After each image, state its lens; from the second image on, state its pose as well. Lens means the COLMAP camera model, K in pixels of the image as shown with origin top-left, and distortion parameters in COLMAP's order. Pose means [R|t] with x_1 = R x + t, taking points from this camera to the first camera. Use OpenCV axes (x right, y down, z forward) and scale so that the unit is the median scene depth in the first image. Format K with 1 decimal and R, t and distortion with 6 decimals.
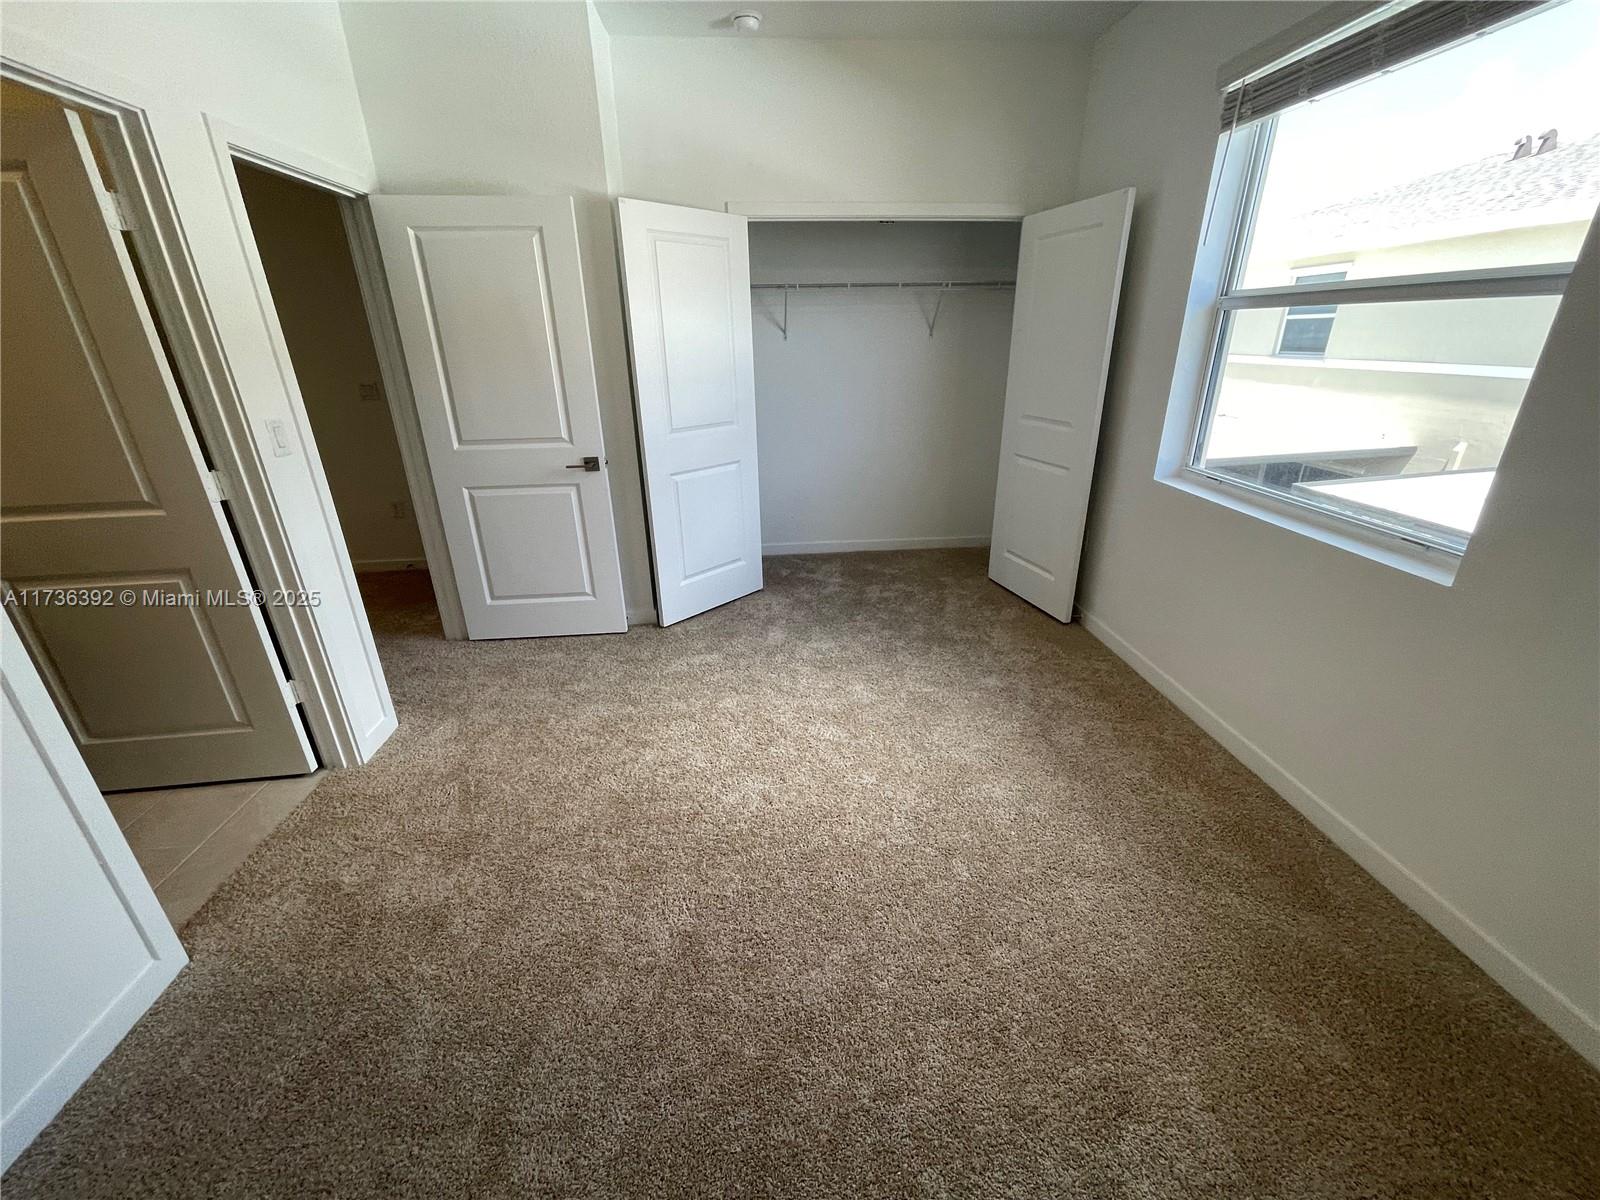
lens RADIAL K [[654.9, 0, 801.0], [0, 654.9, 603.3], [0, 0, 1]] dist [-0.003810, 0.001055]
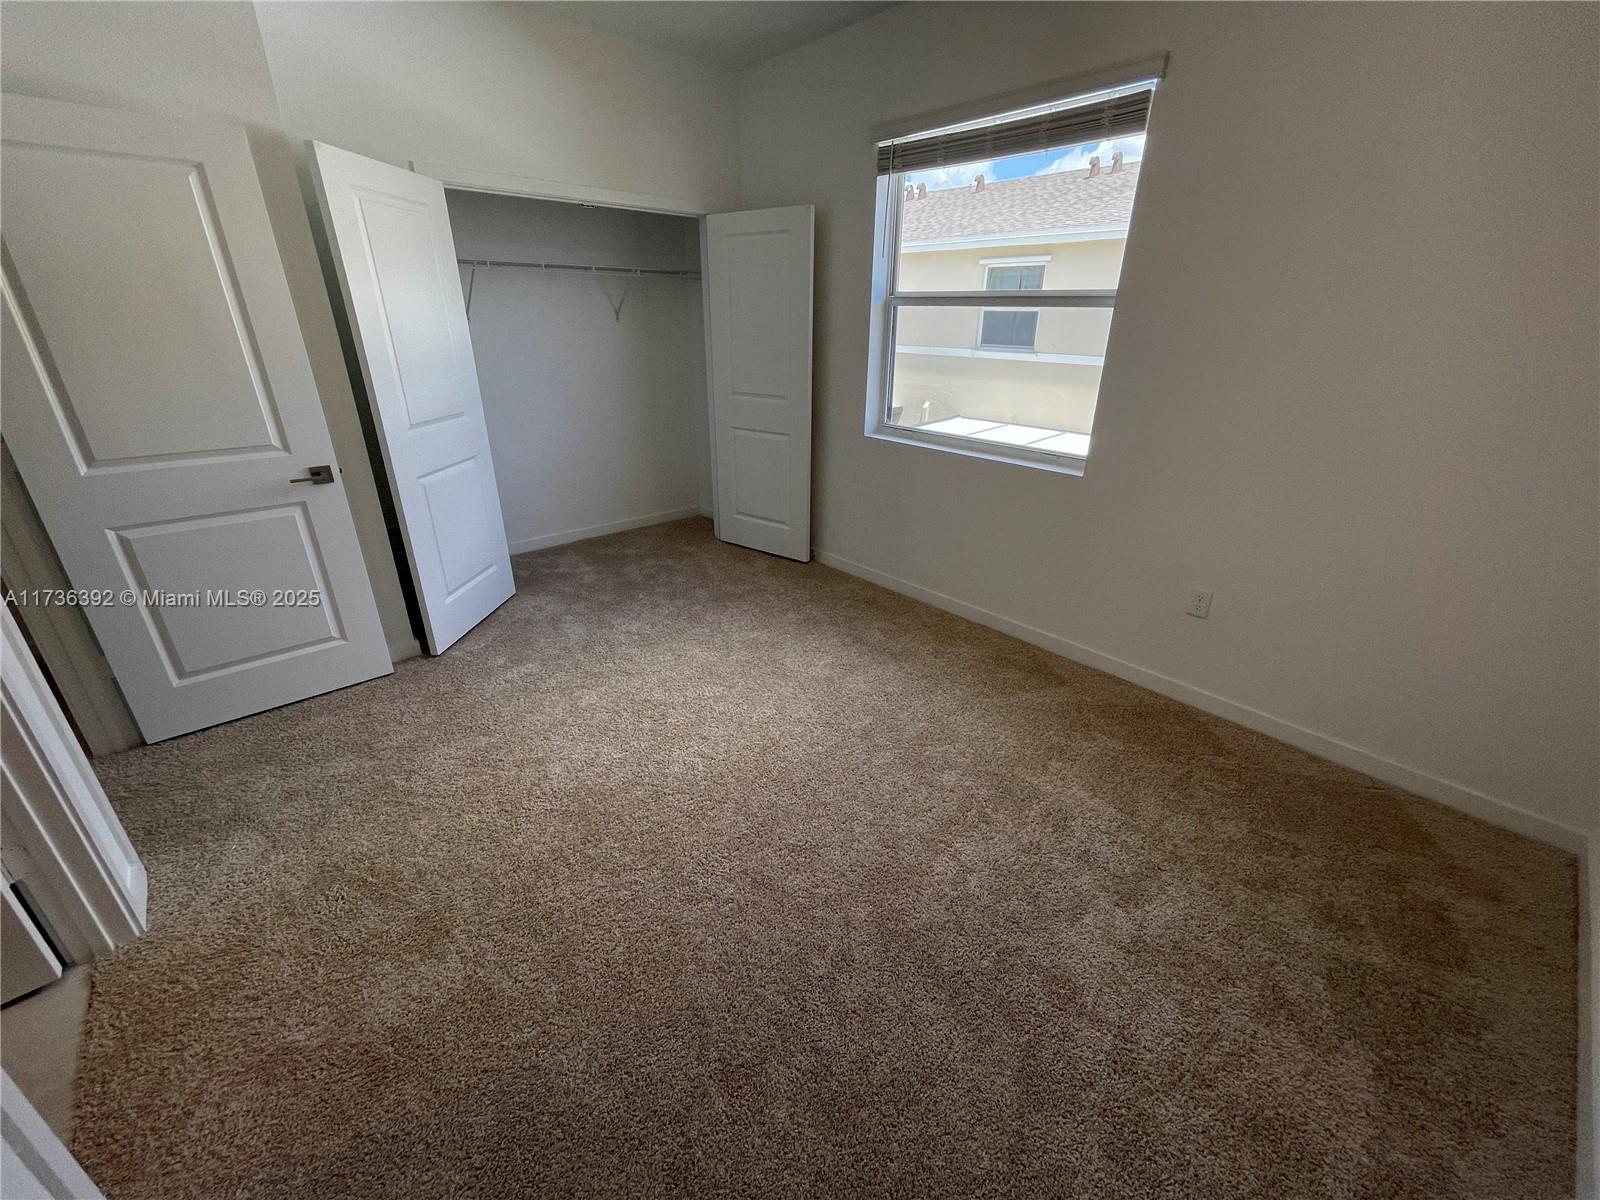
lens RADIAL K [[654.9, 0, 803.1], [0, 654.9, 604.2], [0, 0, 1]] dist [-0.003810, 0.001055]
pose [[0.792390, -0.225595, 0.566767, -0.335653], [0.212490, 0.972991, 0.090207, -0.004872], [-0.571810, 0.048953, 0.818925, 0.013760]]
